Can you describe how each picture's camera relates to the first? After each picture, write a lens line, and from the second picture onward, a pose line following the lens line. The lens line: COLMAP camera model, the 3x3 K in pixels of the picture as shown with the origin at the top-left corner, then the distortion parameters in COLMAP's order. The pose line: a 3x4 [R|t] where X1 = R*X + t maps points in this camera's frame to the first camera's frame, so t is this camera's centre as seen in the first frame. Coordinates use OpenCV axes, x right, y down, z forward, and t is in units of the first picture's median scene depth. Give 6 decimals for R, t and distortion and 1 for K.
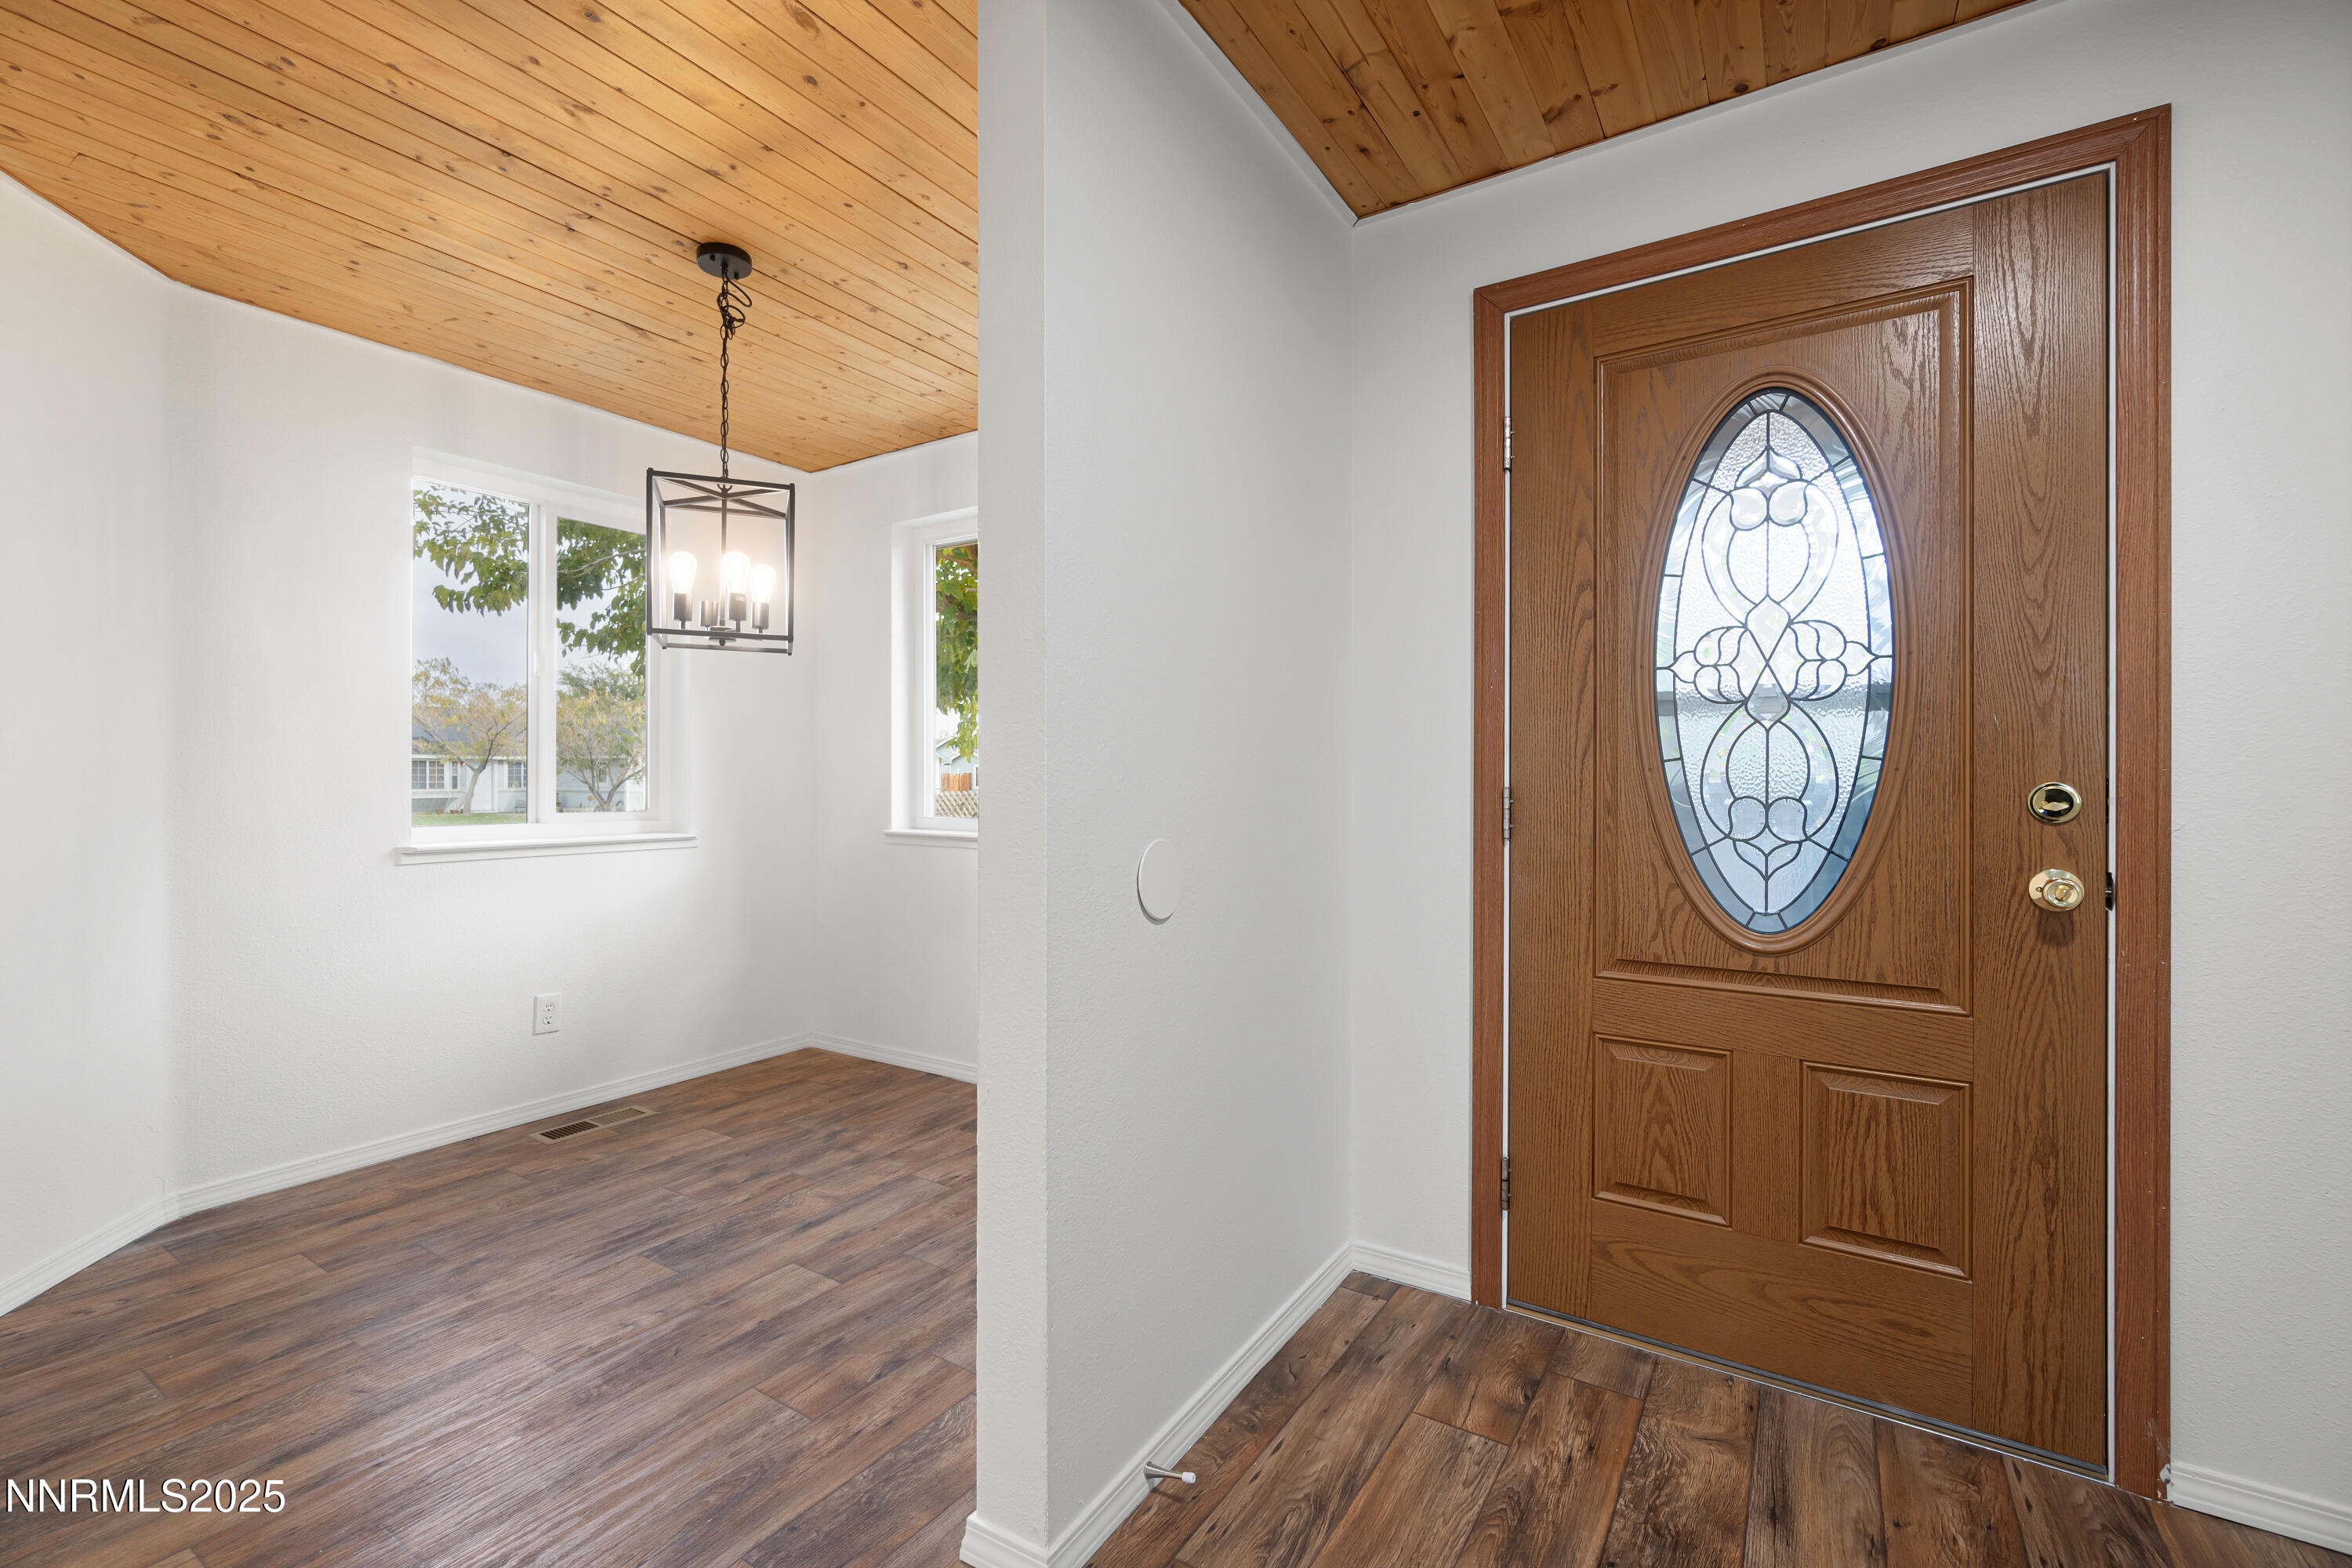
lens RADIAL K [[1015.4, 0, 1163.7], [0, 1015.4, 779.8], [0, 0, 1]] dist [-0.002596, 0.000801]
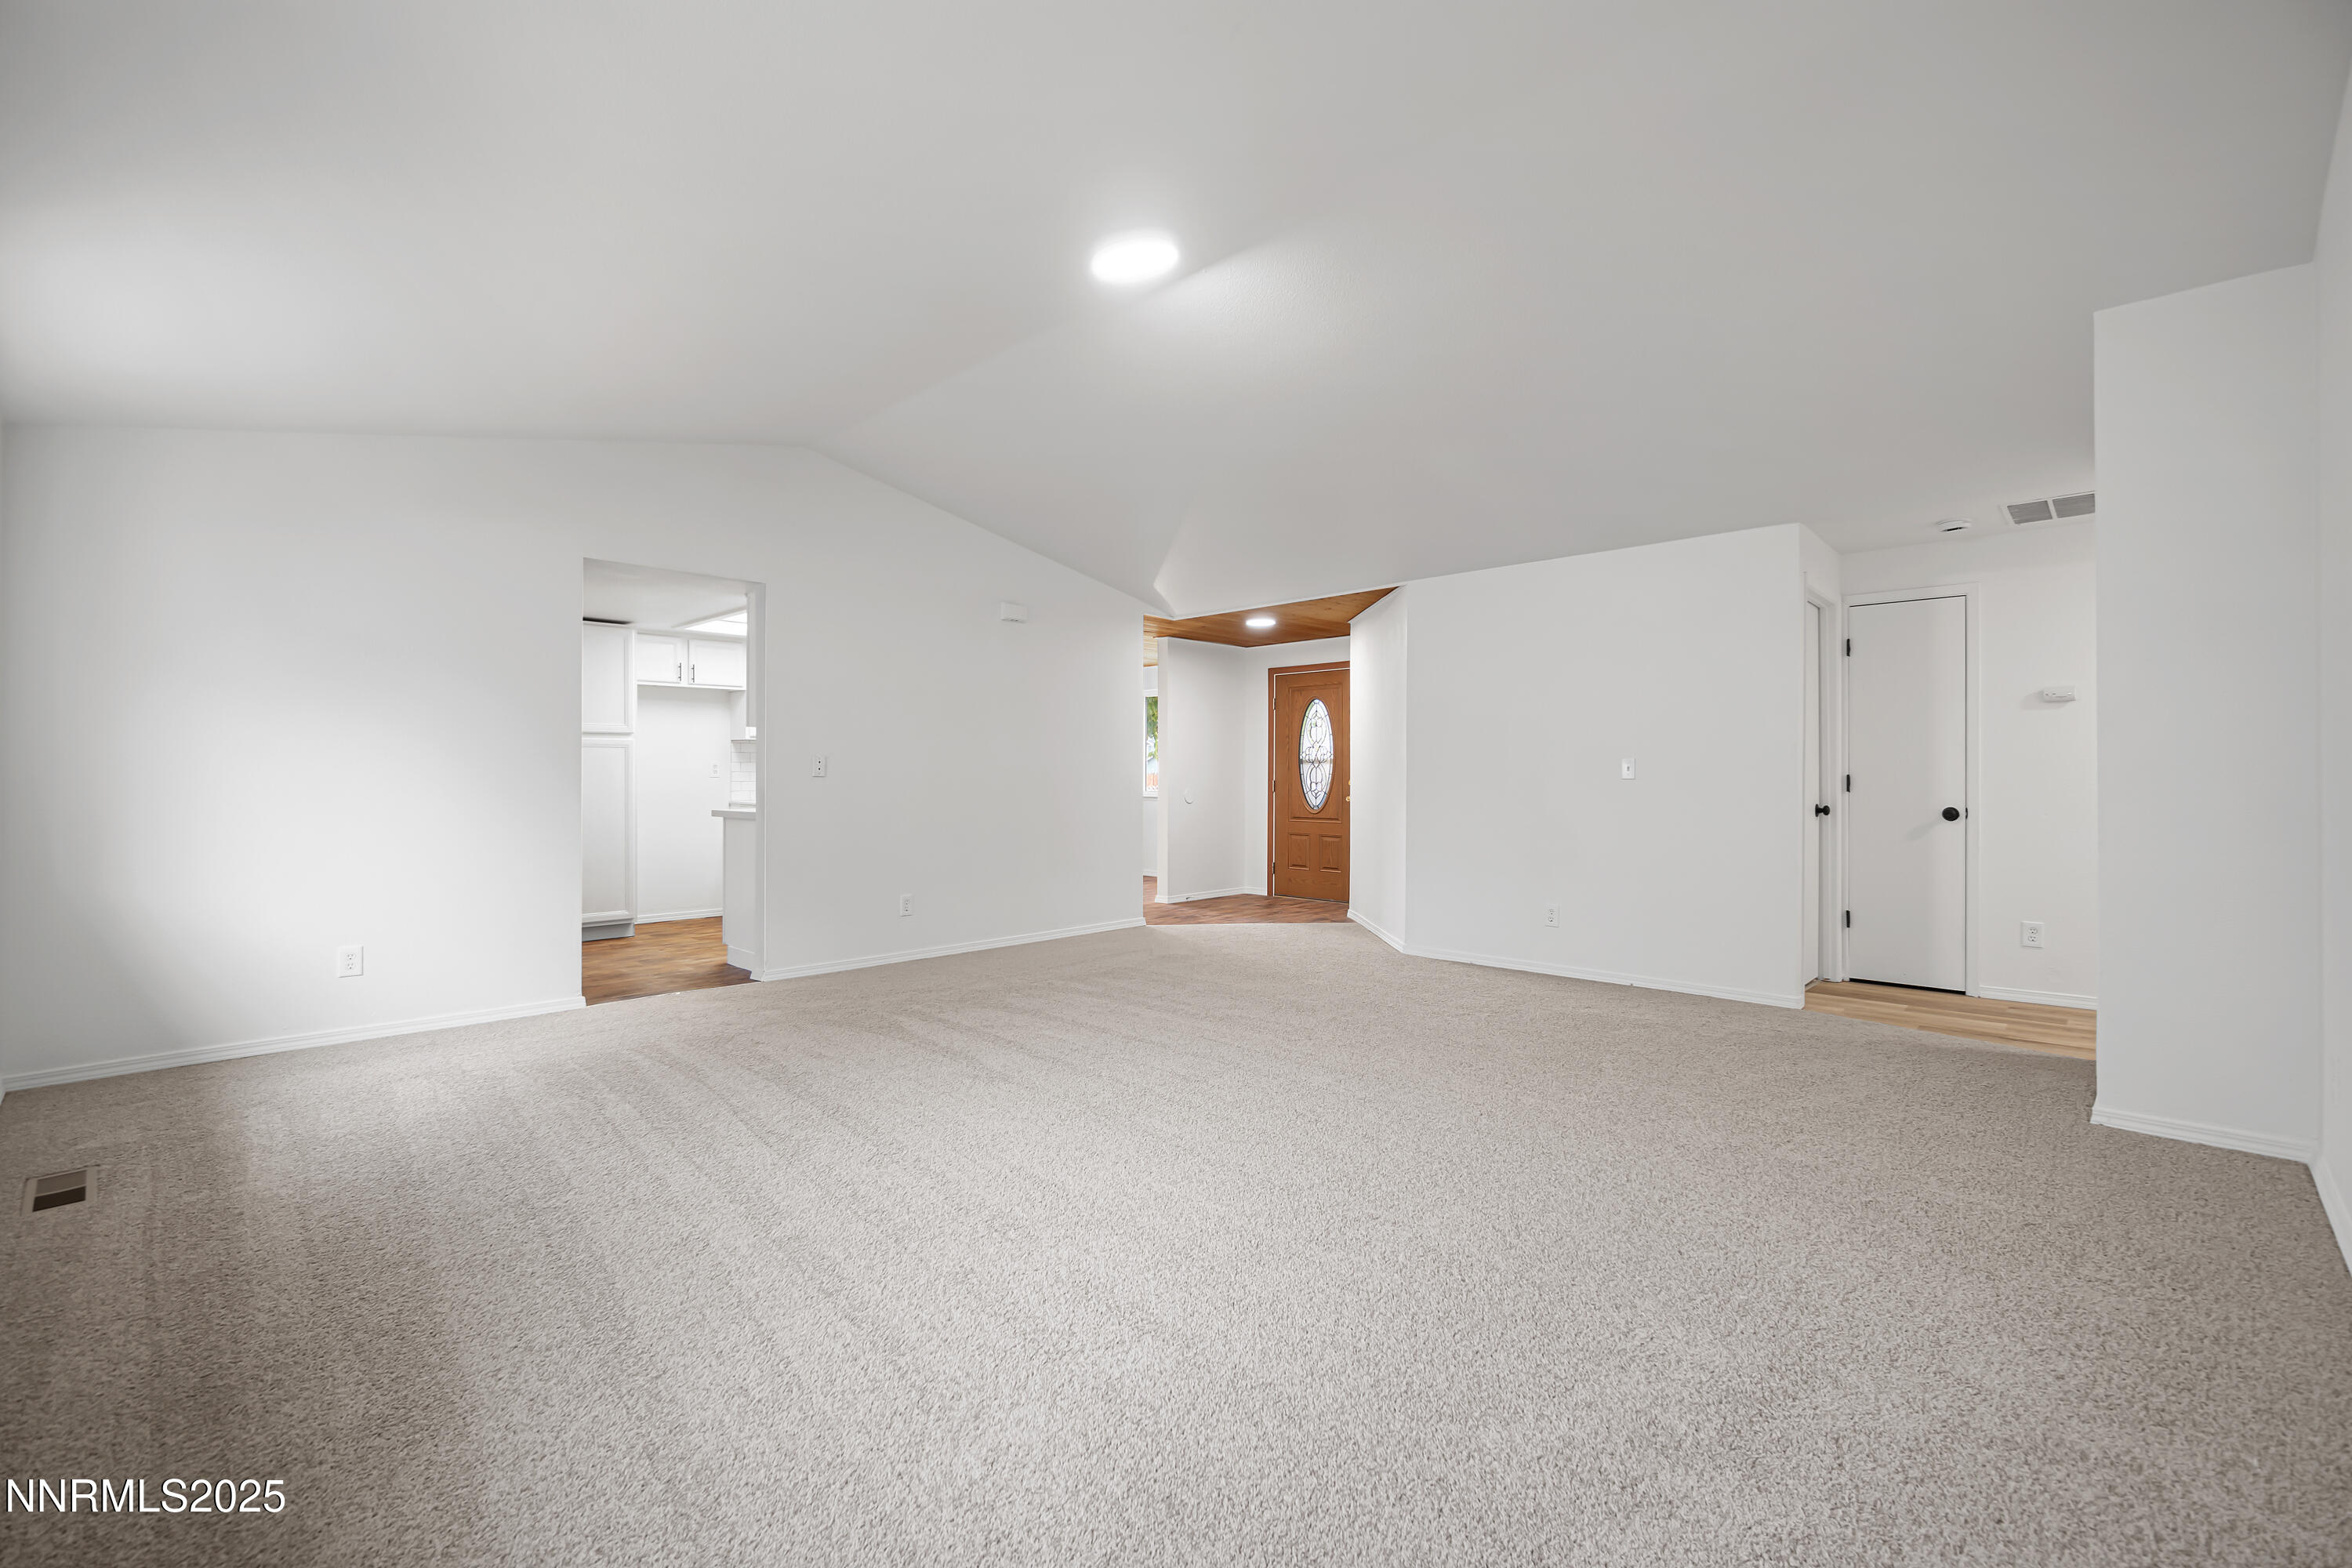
lens RADIAL K [[1015.4, 0, 1175.3], [0, 1015.4, 780.4], [0, 0, 1]] dist [-0.002596, 0.000801]
pose [[0.987422, 0.008947, -0.157854, 0.319259], [-0.009020, 0.999959, 0.000256, 0.007559], [0.157849, 0.001171, 0.987463, -1.815380]]
